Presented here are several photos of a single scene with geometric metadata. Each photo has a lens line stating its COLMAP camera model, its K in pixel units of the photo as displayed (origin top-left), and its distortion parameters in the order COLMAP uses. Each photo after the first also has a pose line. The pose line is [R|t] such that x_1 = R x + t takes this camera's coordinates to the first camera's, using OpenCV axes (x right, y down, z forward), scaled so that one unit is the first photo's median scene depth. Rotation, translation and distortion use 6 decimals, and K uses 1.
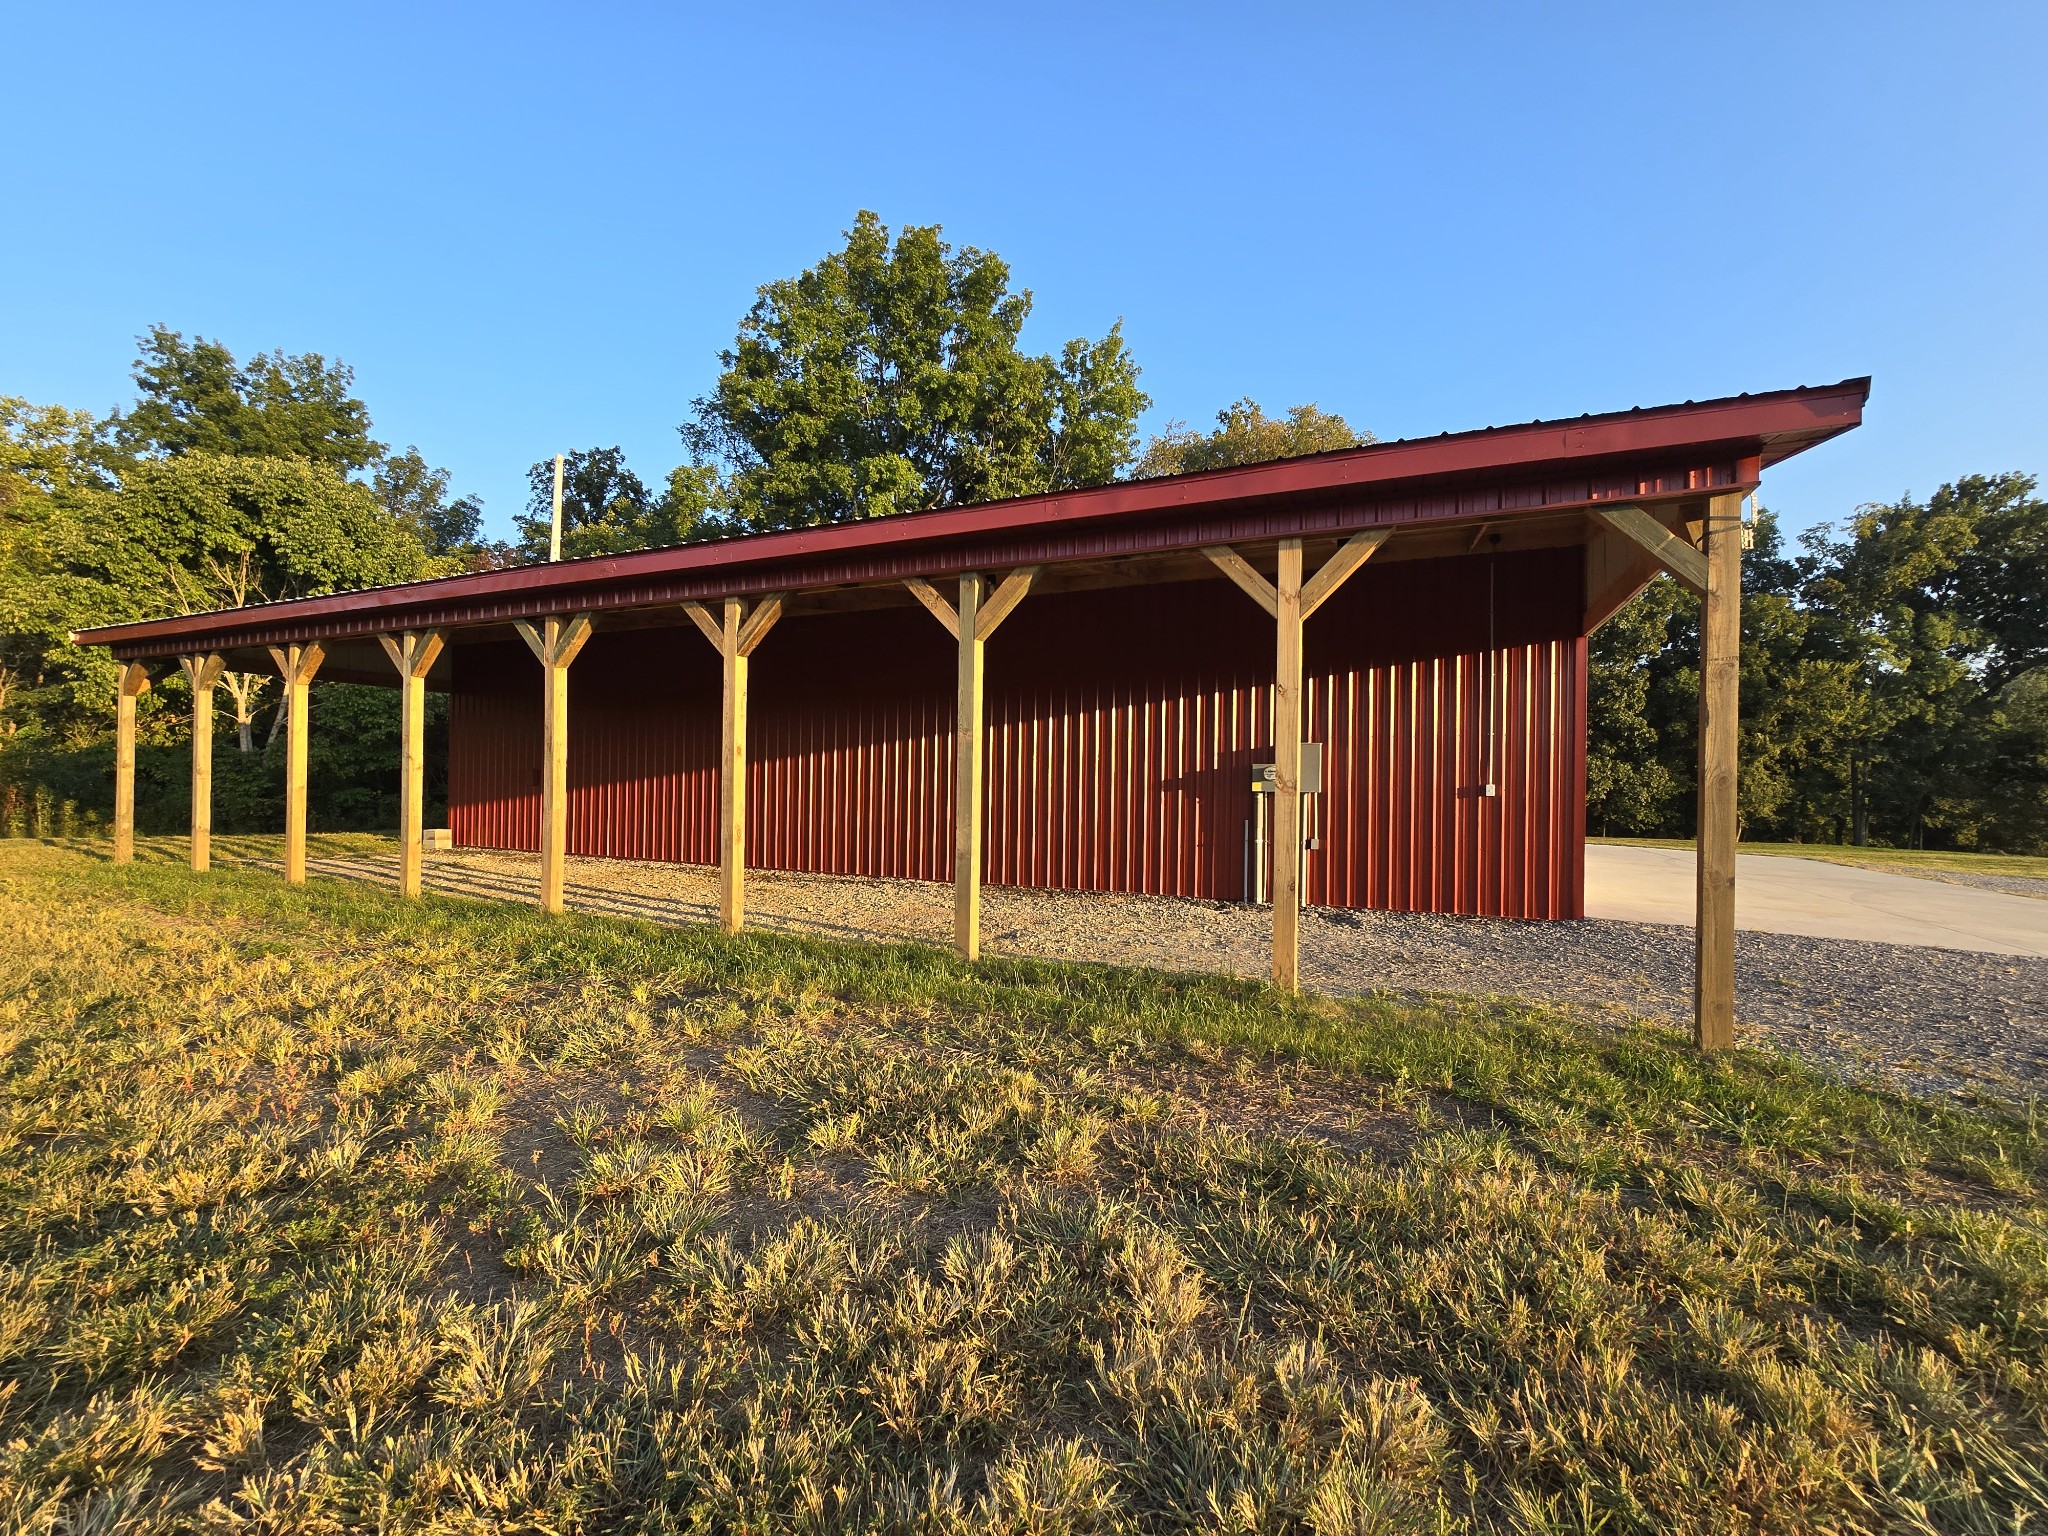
lens RADIAL K [[820.8, 0, 1031.2], [0, 820.8, 790.2], [0, 0, 1]] dist [-0.000057, -0.003016]
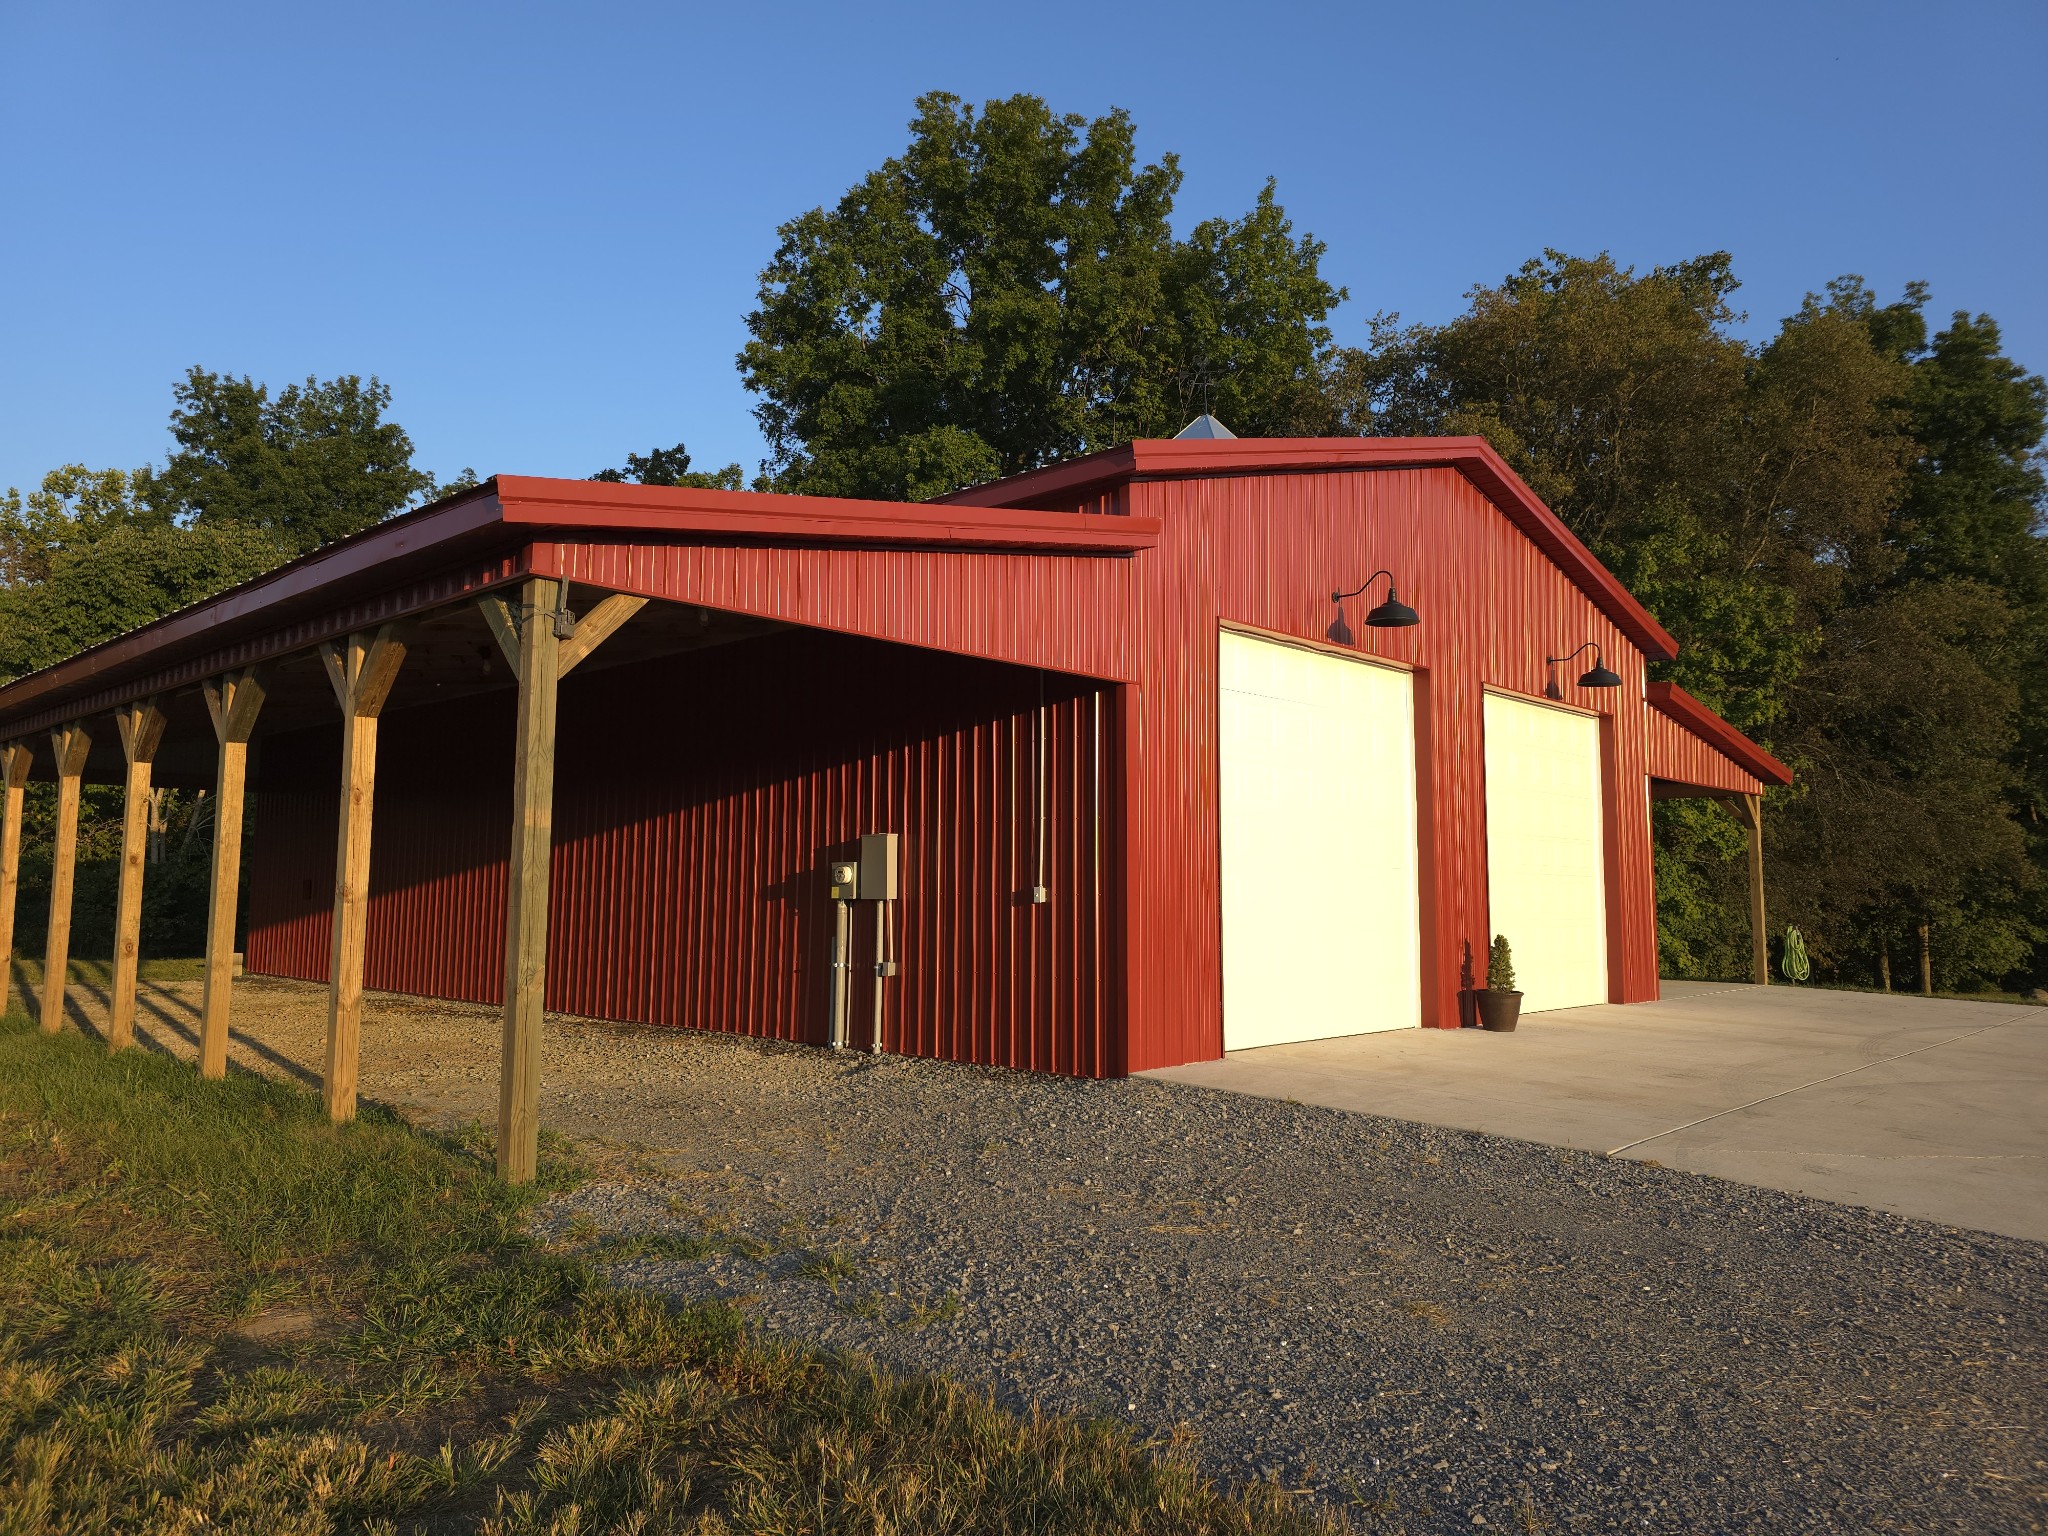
lens RADIAL K [[1343.4, 0, 1025.6], [0, 1343.4, 788.9], [0, 0, 1]] dist [0.066986, -0.062527]
pose [[0.943870, -0.030488, -0.328906, 0.255658], [0.001113, 0.996019, -0.089130, 0.003401], [0.330314, 0.083761, 0.940147, -0.038000]]
